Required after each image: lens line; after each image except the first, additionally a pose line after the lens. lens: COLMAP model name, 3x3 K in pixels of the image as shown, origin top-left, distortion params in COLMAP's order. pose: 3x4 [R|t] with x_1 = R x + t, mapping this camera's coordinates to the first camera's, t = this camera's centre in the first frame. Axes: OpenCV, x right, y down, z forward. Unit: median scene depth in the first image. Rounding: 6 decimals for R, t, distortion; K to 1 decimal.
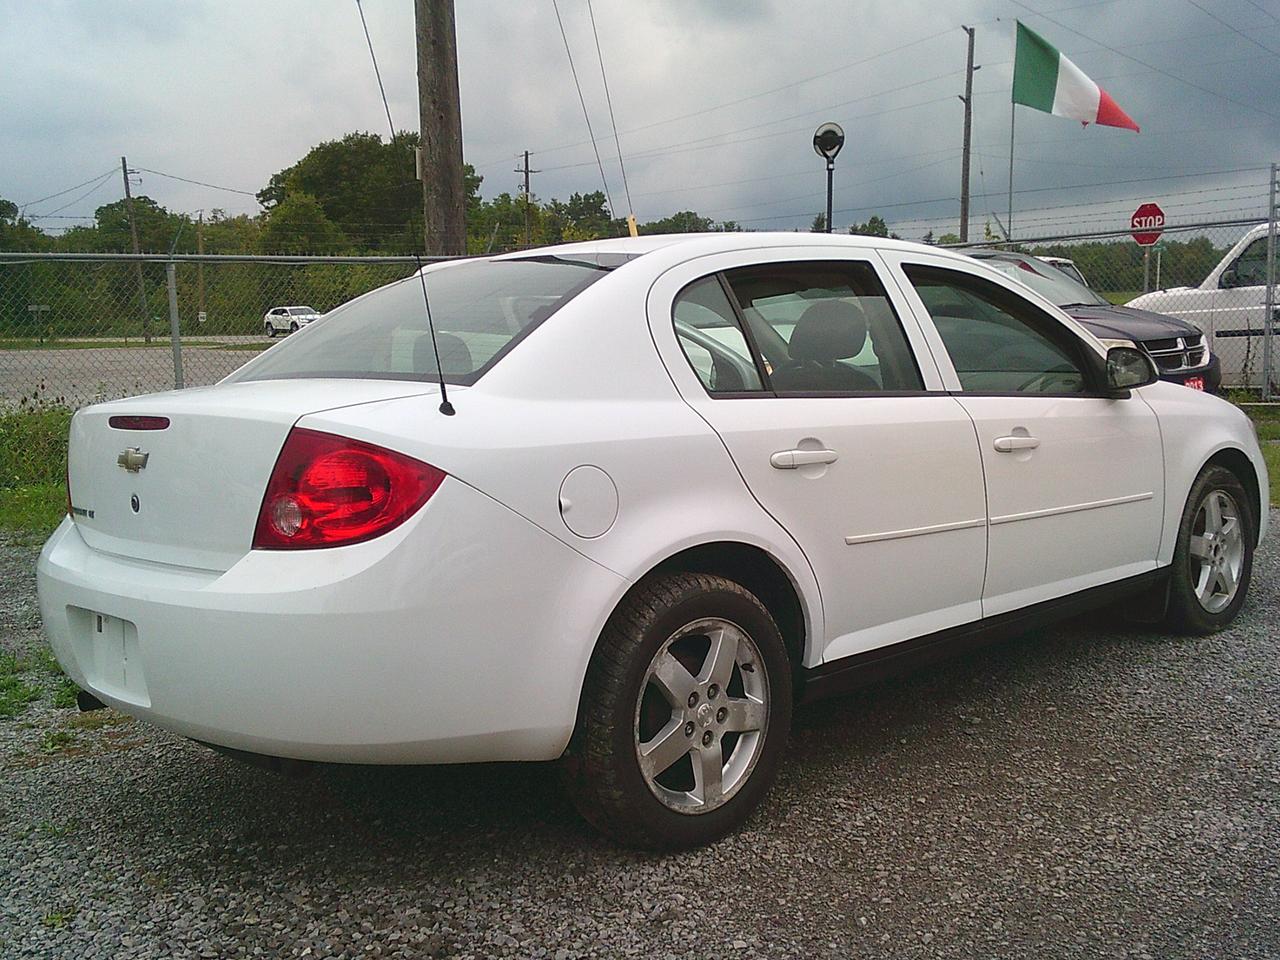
lens RADIAL K [[1307.6, 0, 660.8], [0, 1307.6, 479.7], [0, 0, 1]] dist [0.105180, -0.244388]
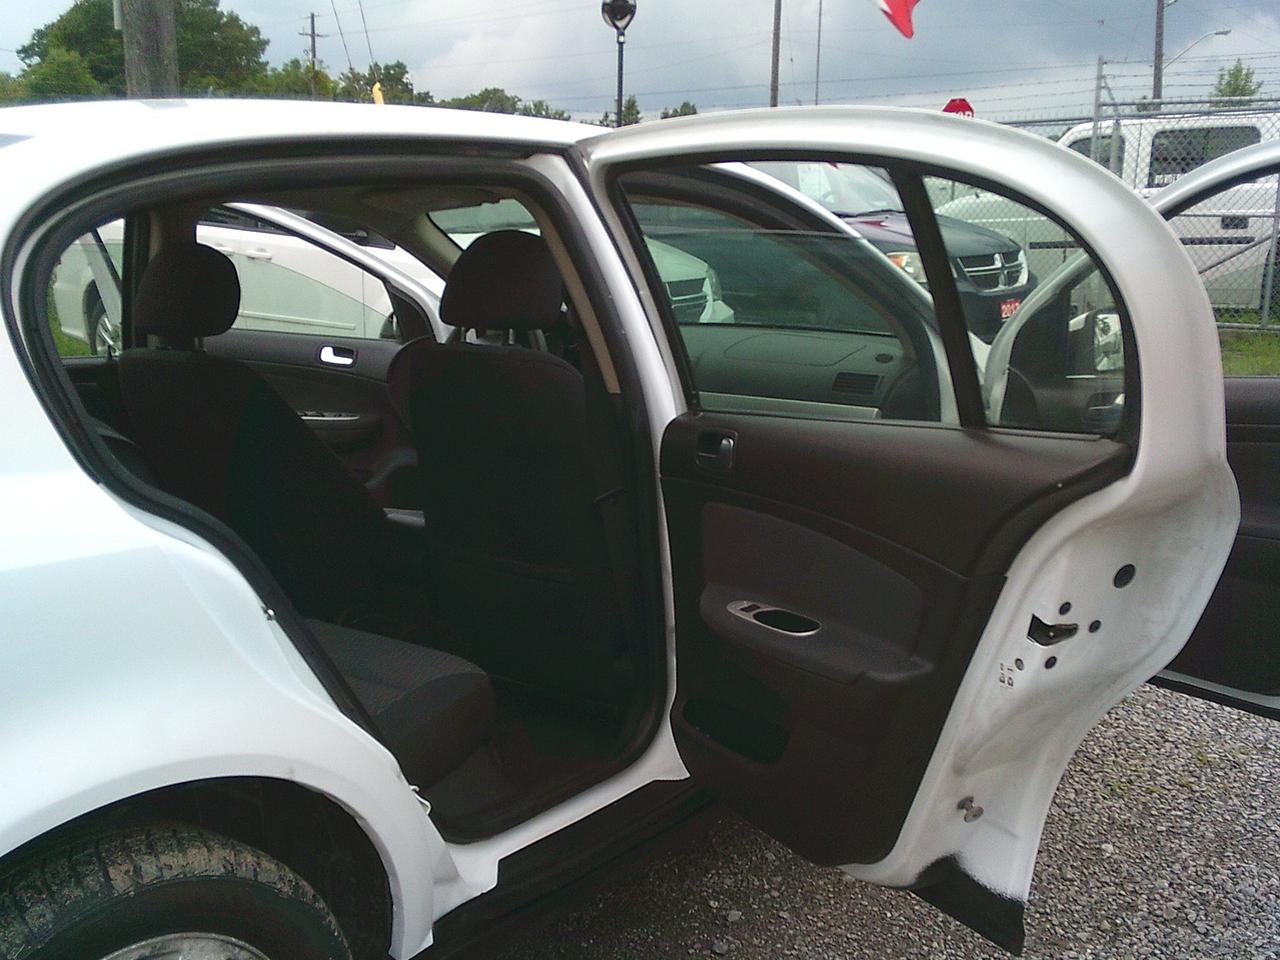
lens RADIAL K [[1307.6, 0, 660.8], [0, 1307.6, 479.7], [0, 0, 1]] dist [0.105180, -0.244388]
pose [[0.989348, -0.000852, 0.145570, 0.031926], [-0.011550, 0.996371, 0.084329, -0.020757], [-0.145113, -0.085112, 0.985747, 0.113085]]
